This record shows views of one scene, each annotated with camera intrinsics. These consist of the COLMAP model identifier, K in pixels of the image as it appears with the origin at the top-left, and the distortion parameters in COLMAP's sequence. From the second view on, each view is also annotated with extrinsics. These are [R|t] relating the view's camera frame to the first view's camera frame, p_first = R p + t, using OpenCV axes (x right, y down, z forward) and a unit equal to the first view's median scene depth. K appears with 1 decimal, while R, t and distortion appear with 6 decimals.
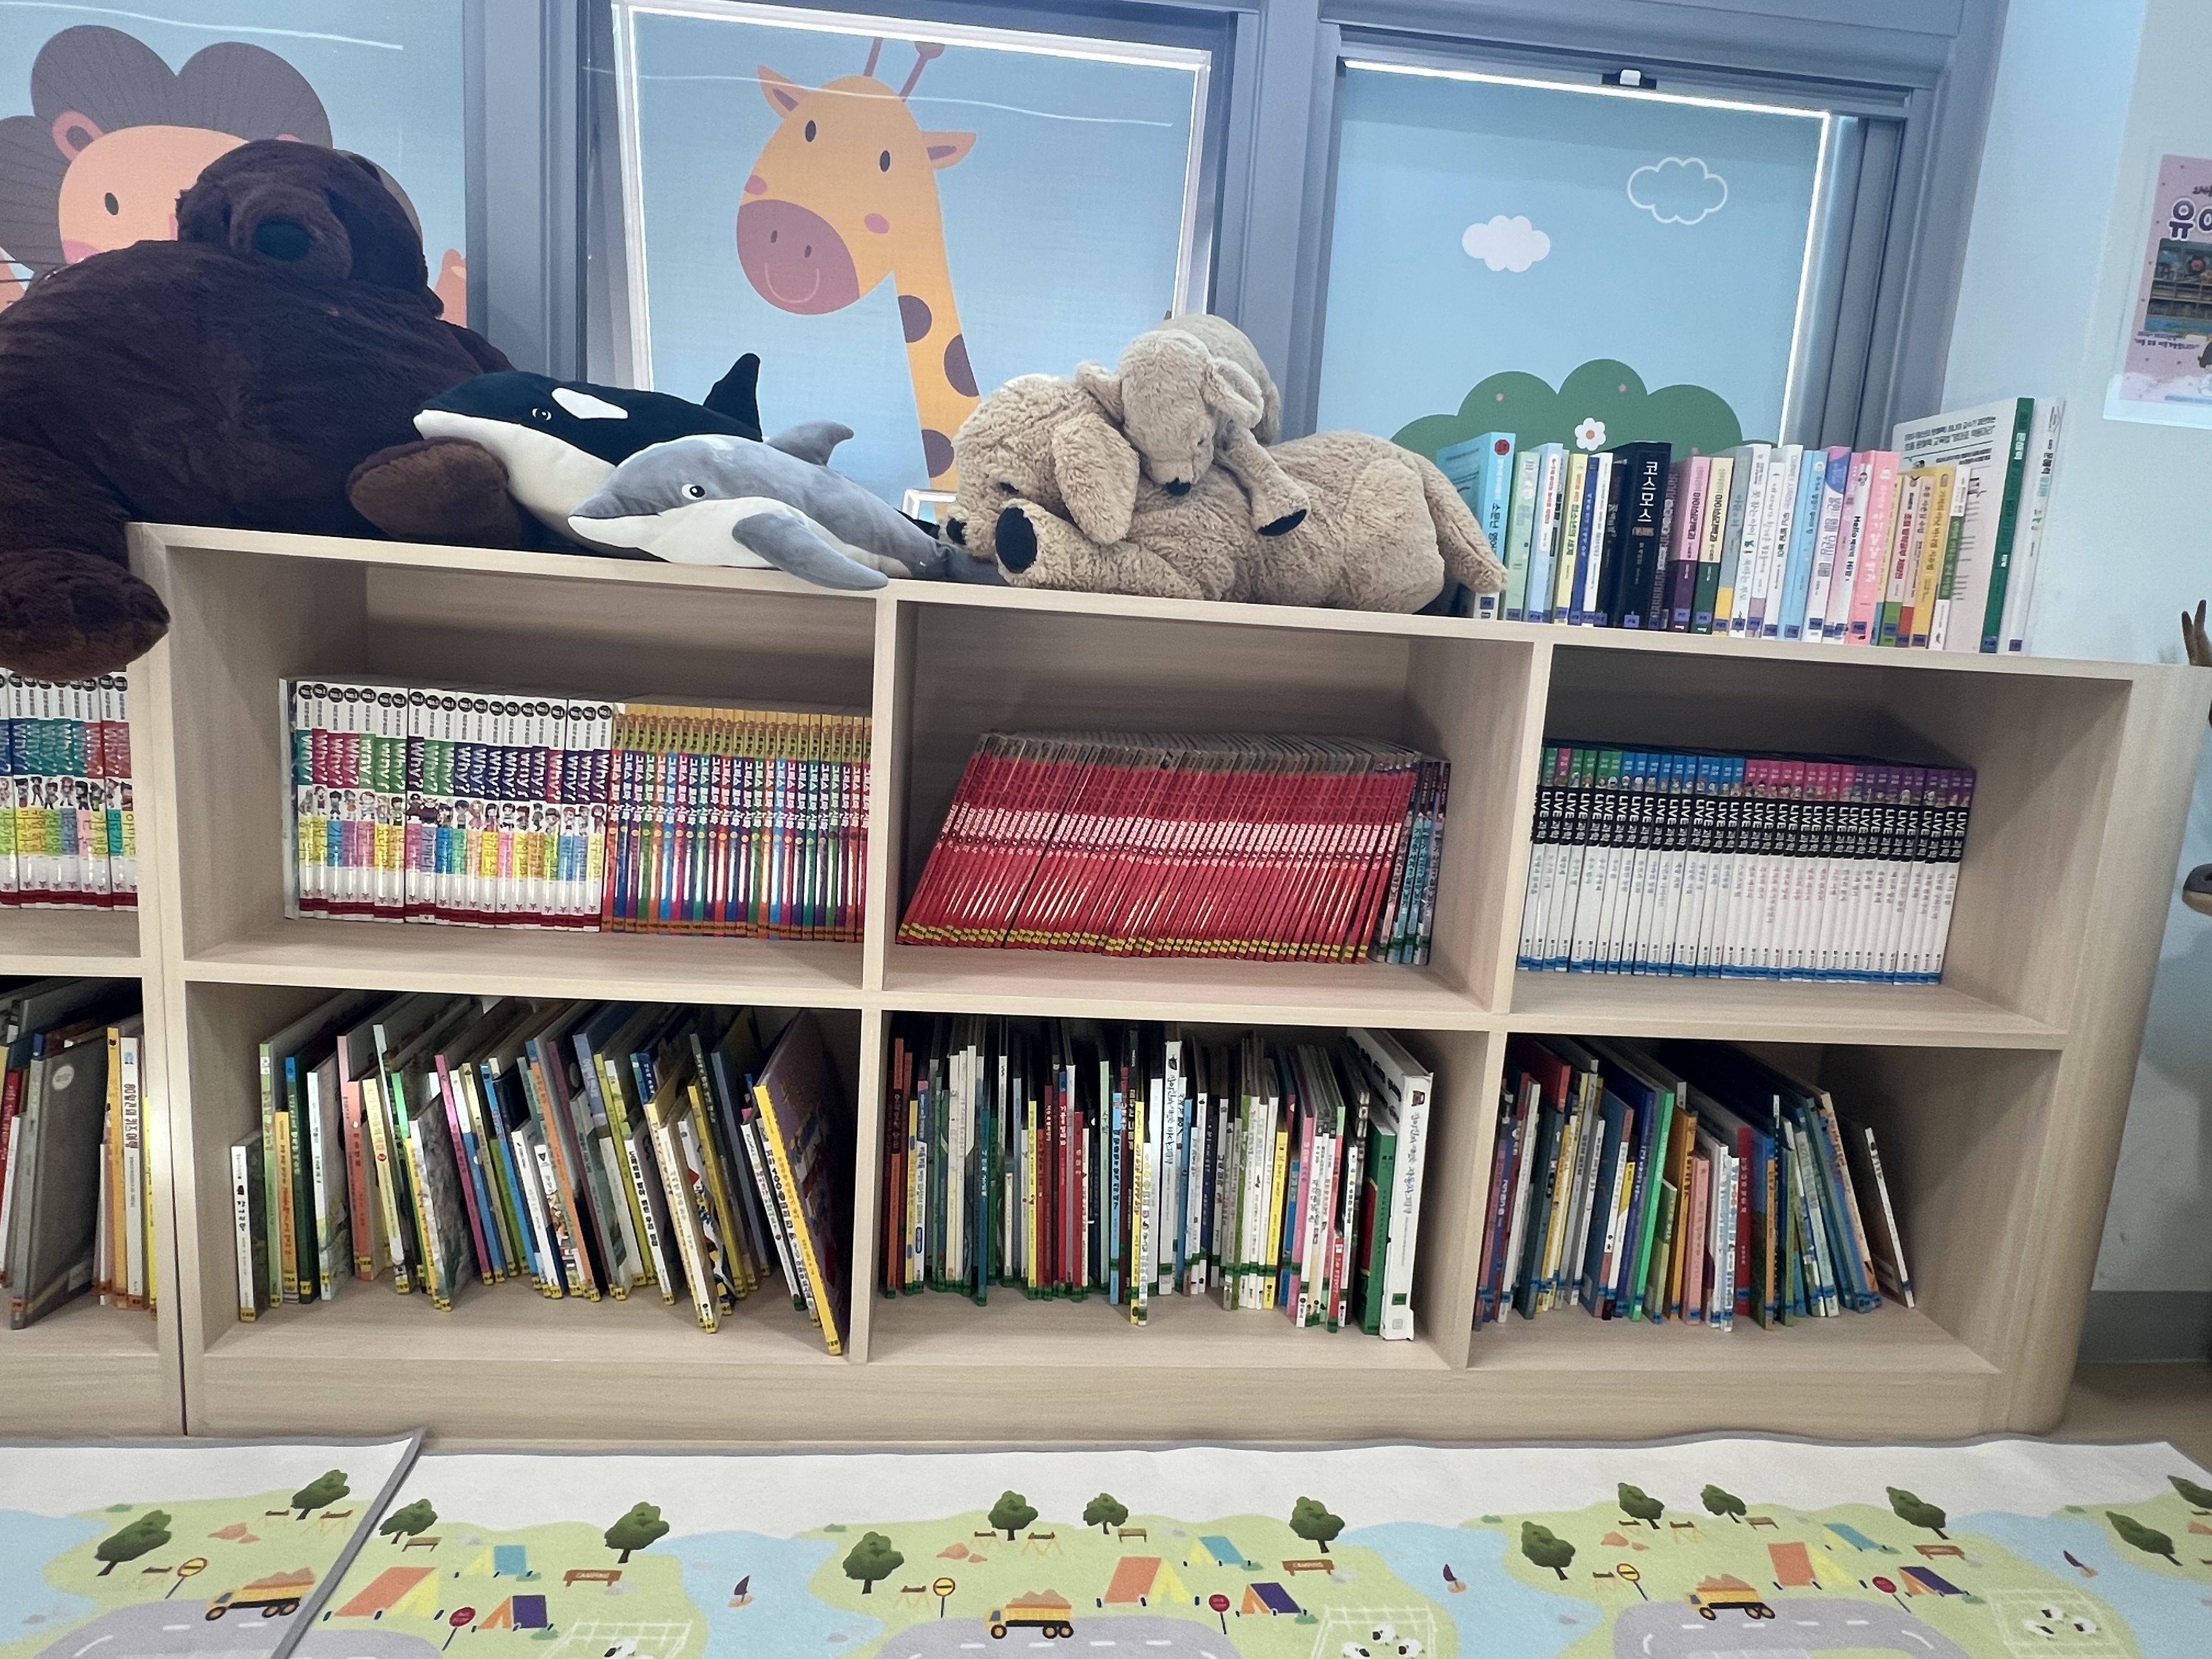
lens RADIAL K [[1280.9, 0, 1101.8], [0, 1280.9, 832.9], [0, 0, 1]] dist [0.003831, -0.001179]
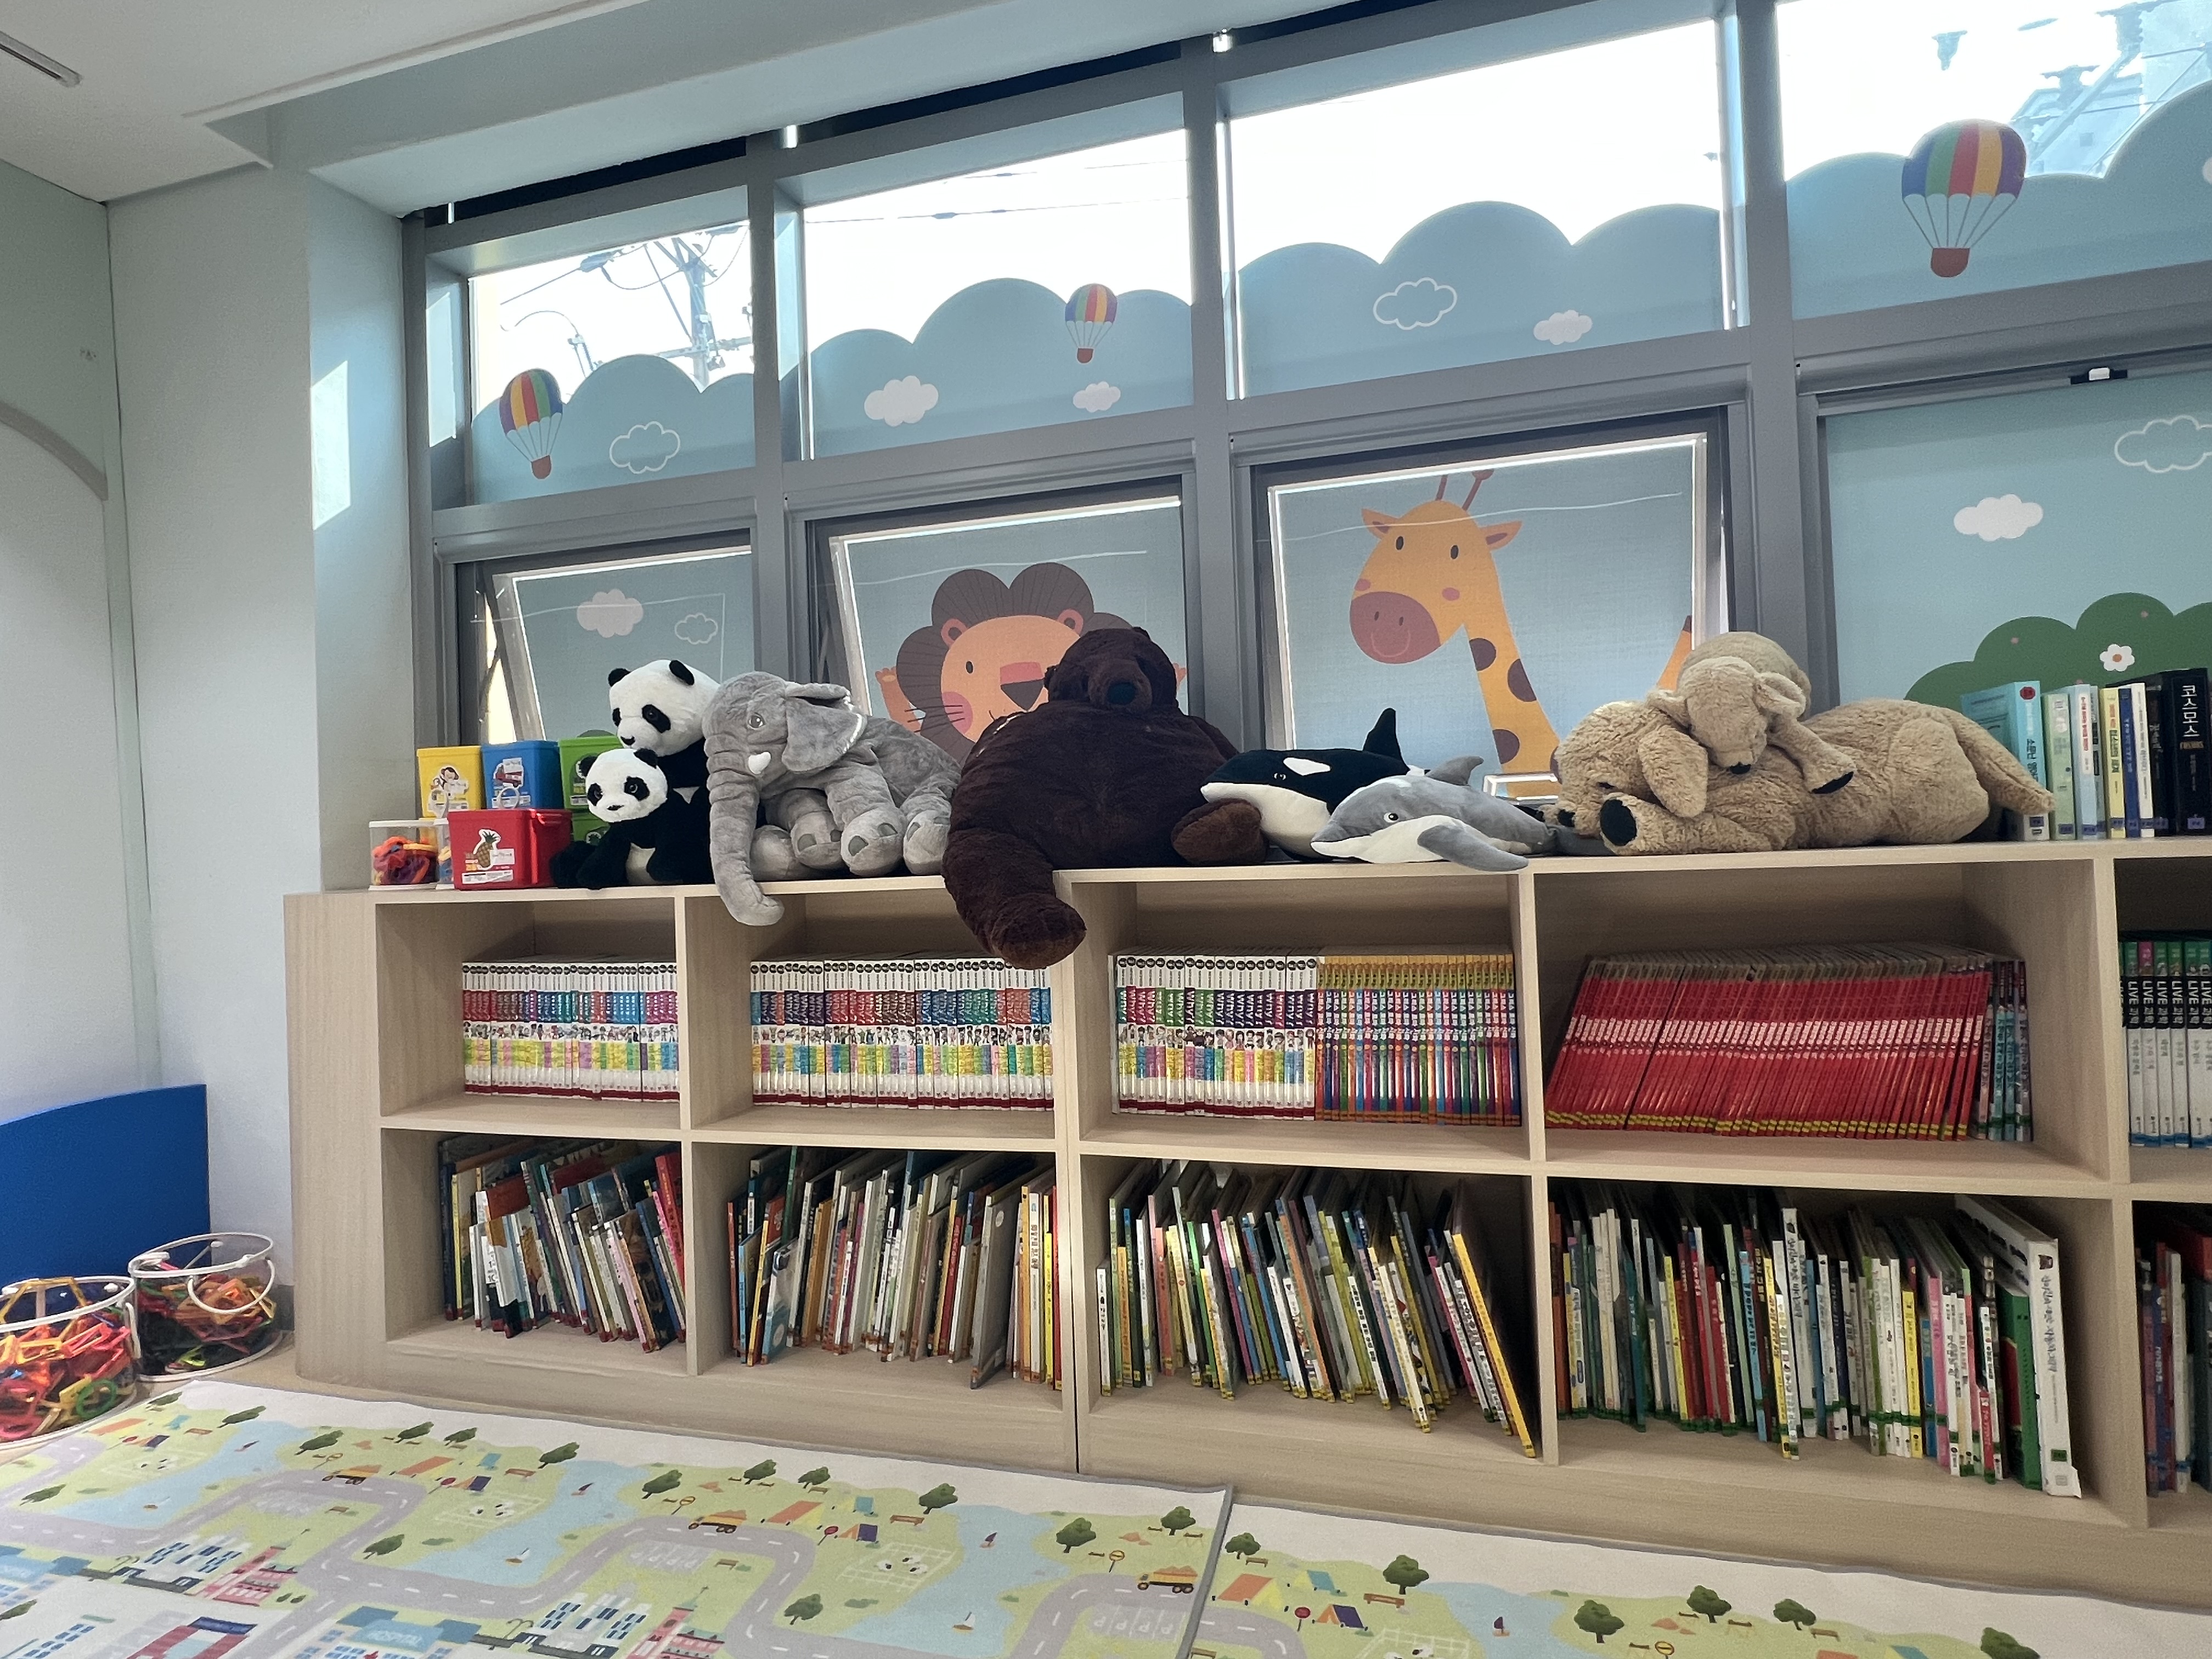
lens RADIAL K [[1174.4, 0, 1112.2], [0, 1174.4, 822.9], [0, 0, 1]] dist [0.000712, 0.001044]
pose [[0.927011, -0.104898, -0.360064, -0.101521], [0.038579, 0.981665, -0.186667, -0.011265], [0.373044, 0.159152, 0.914062, -0.314831]]
